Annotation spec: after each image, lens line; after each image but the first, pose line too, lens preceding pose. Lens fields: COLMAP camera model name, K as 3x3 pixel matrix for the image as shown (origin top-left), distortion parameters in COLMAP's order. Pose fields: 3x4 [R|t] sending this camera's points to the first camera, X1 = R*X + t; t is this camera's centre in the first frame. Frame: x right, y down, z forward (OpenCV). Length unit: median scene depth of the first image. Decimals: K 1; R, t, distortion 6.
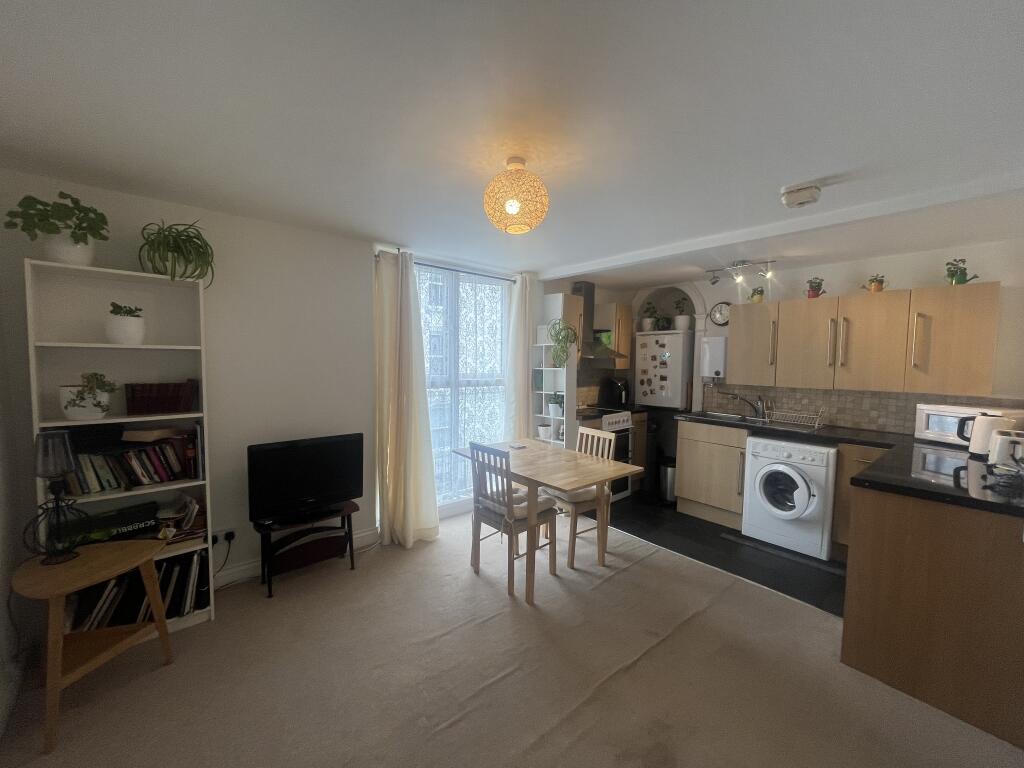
lens RADIAL K [[414.1, 0, 514.0], [0, 414.1, 383.8], [0, 0, 1]] dist [-0.003333, -0.000489]
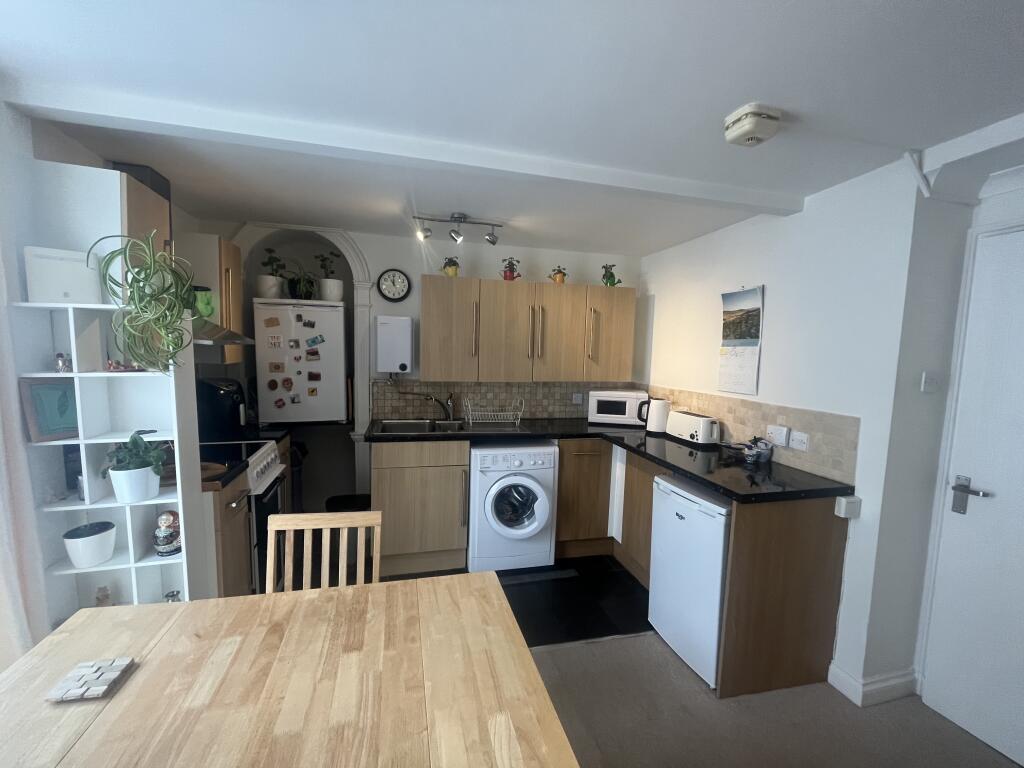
lens RADIAL K [[414.1, 0, 510.3], [0, 414.1, 385.7], [0, 0, 1]] dist [-0.003333, -0.000489]
pose [[0.442713, -0.081544, 0.892948, -0.077104], [0.033591, 0.996665, 0.074361, -0.041721], [-0.896034, -0.002926, 0.443975, 0.519751]]
